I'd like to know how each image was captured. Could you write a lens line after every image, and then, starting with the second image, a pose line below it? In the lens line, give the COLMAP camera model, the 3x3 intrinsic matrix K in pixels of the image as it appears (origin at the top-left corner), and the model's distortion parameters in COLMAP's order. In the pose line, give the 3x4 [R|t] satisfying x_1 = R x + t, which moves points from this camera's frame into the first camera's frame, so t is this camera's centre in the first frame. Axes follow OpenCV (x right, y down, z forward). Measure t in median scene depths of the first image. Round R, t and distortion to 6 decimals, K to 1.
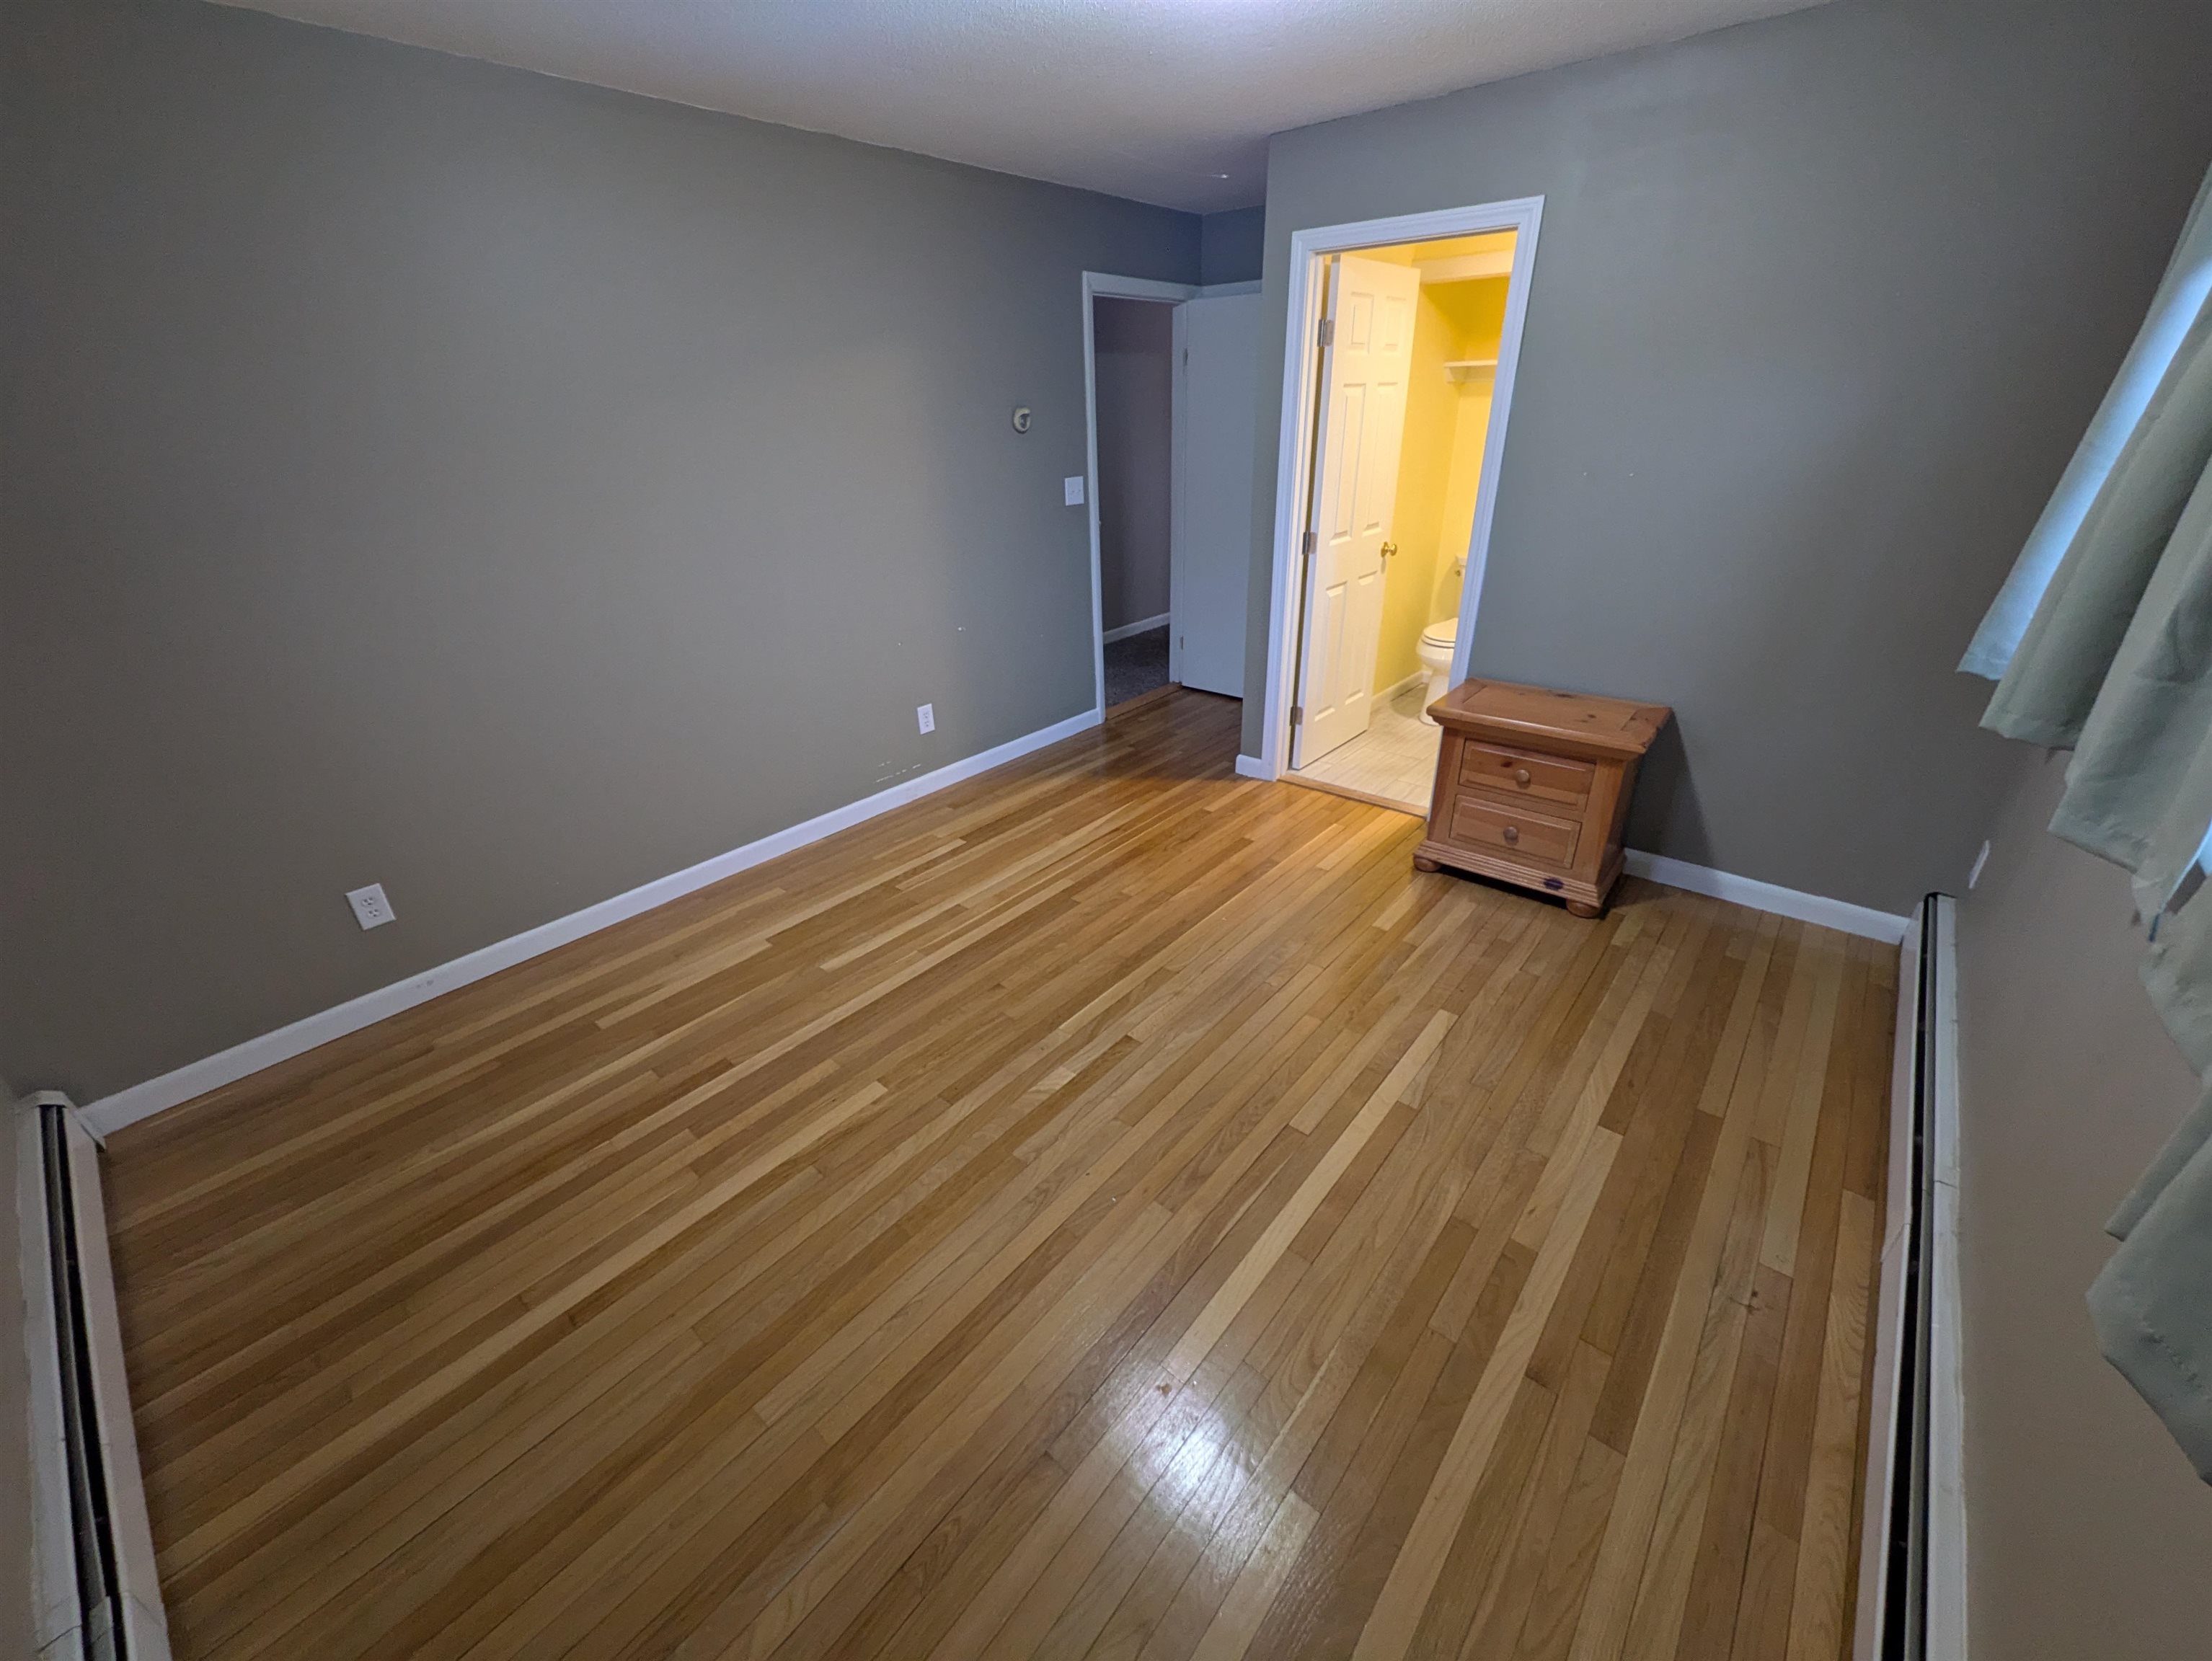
lens RADIAL K [[871.0, 0, 1107.2], [0, 871.0, 820.8], [0, 0, 1]] dist [0.002448, -0.000245]
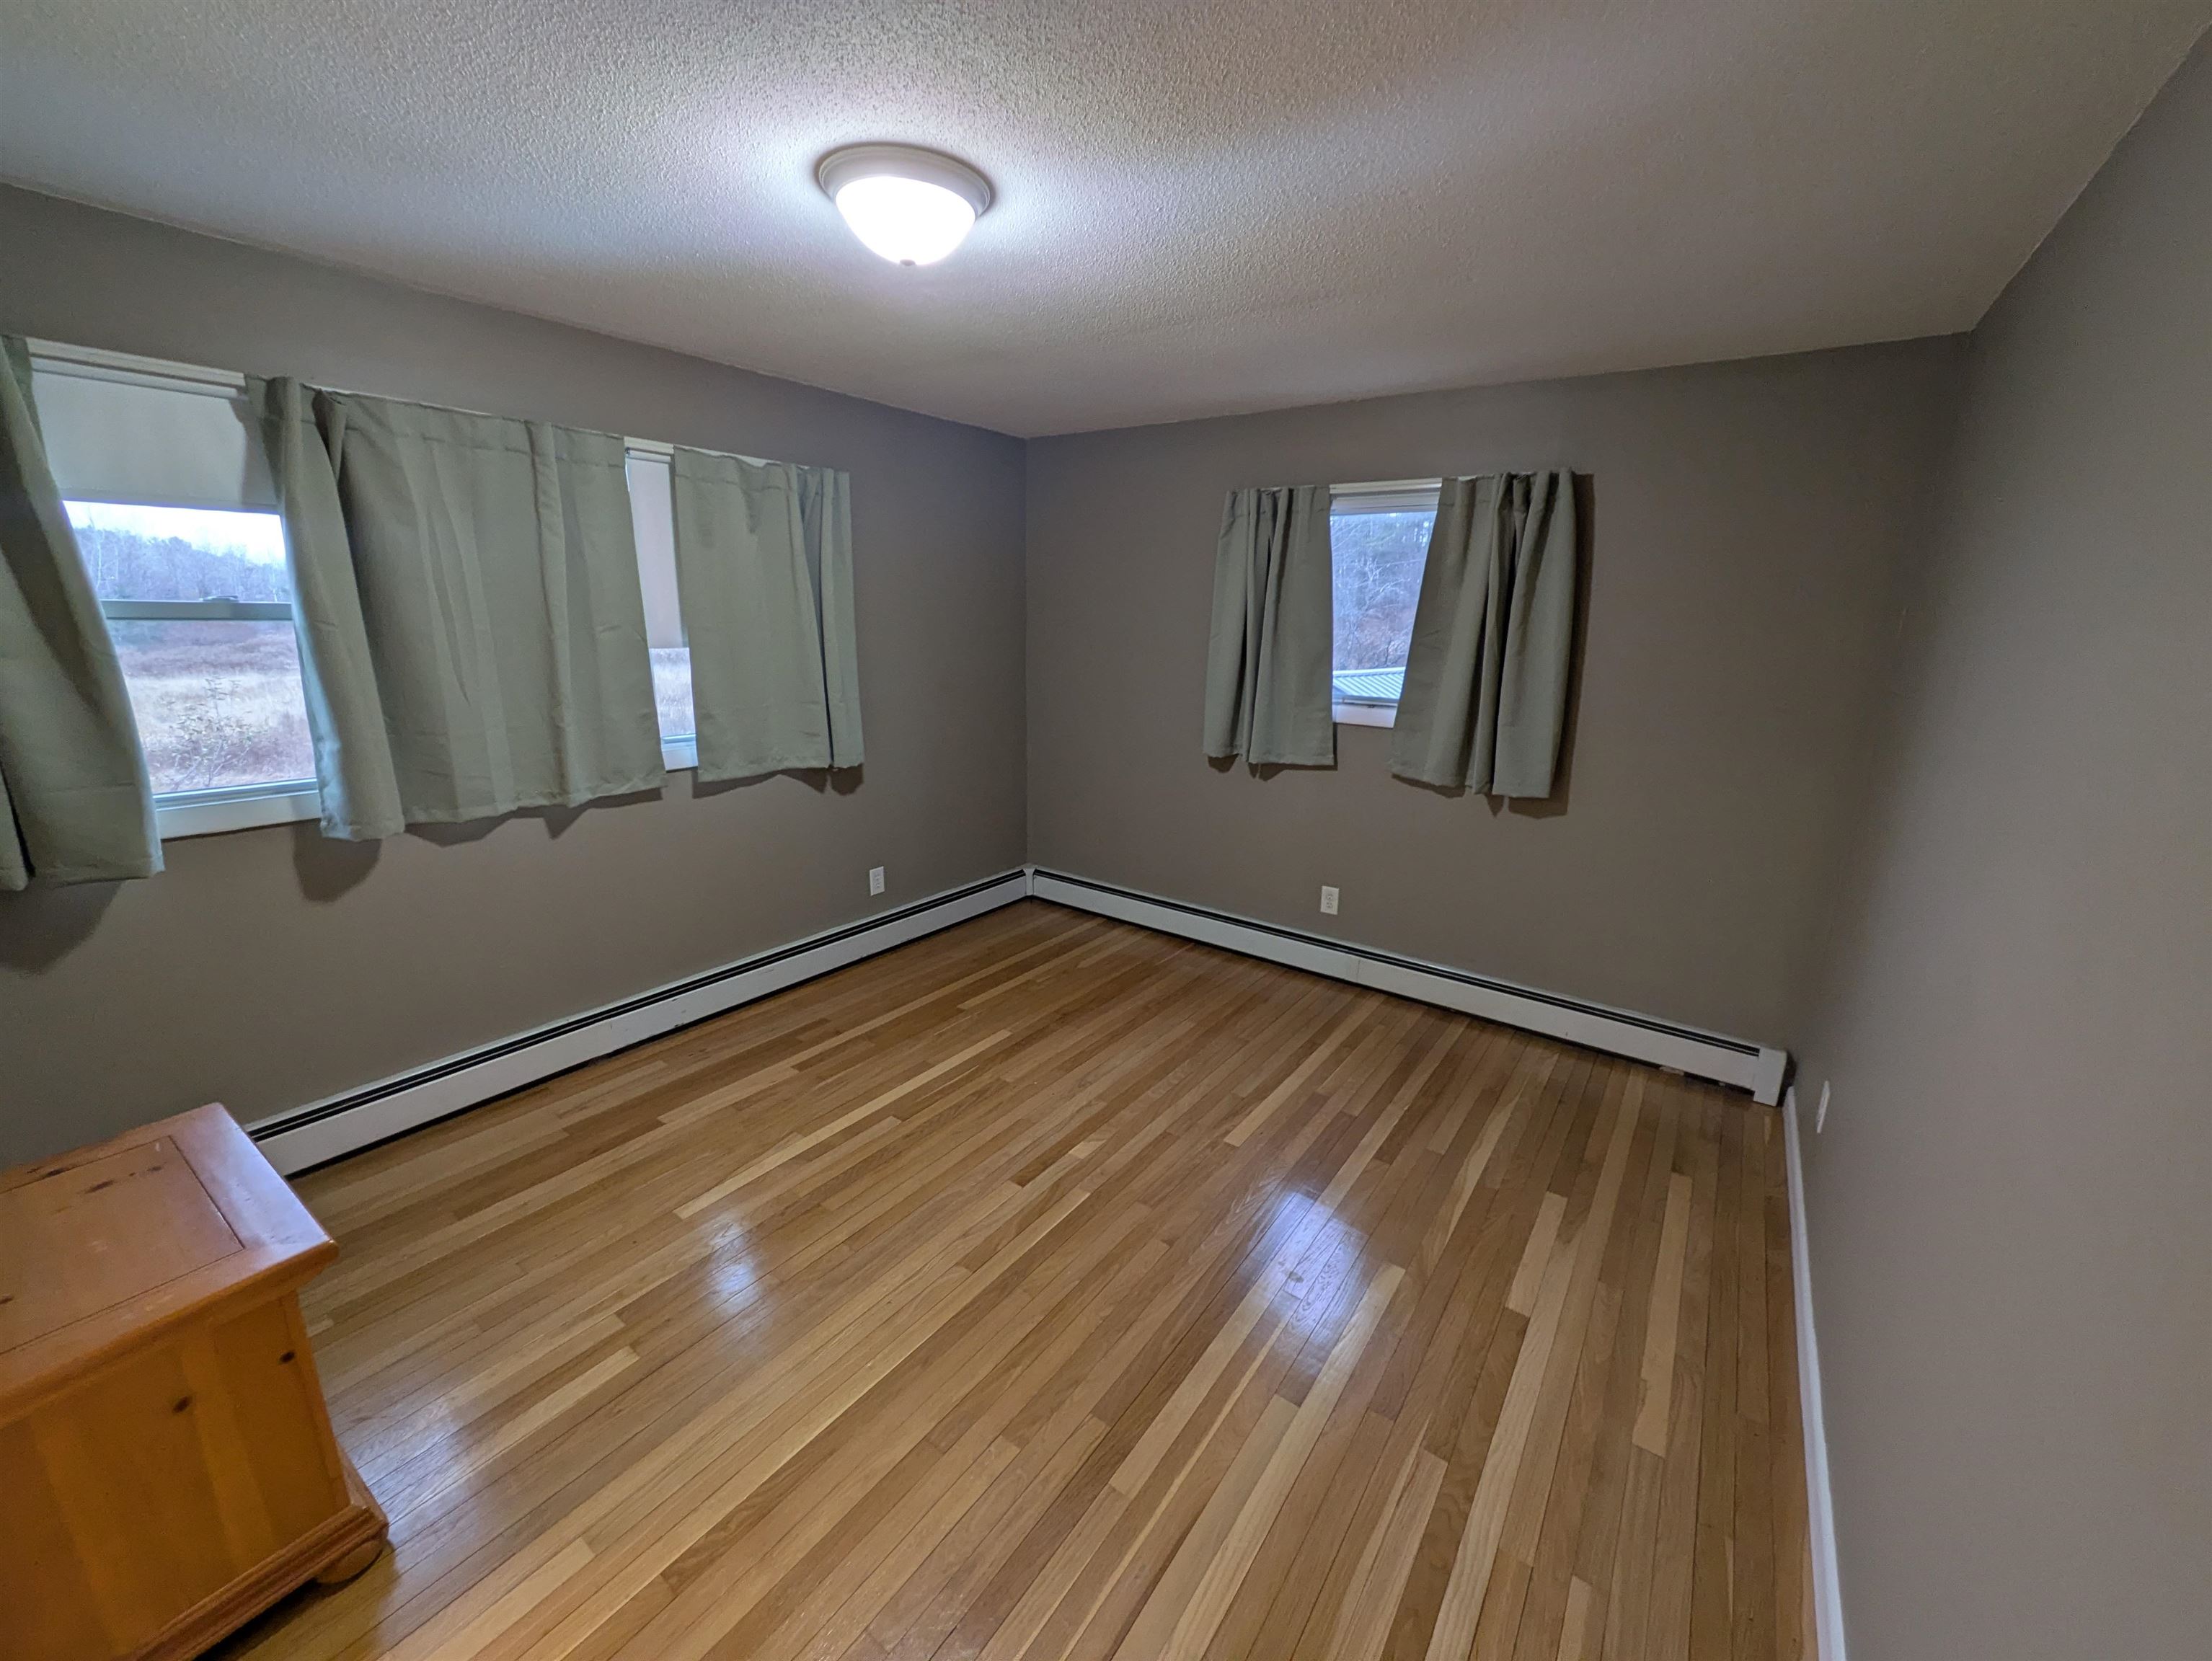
lens RADIAL K [[871.0, 0, 1107.2], [0, 871.0, 820.8], [0, 0, 1]] dist [0.002448, -0.000245]
pose [[-0.996396, 0.024140, -0.081315, -0.004184], [-0.033835, 0.765964, 0.641992, -0.789278], [0.077782, 0.642430, -0.762387, 1.605921]]
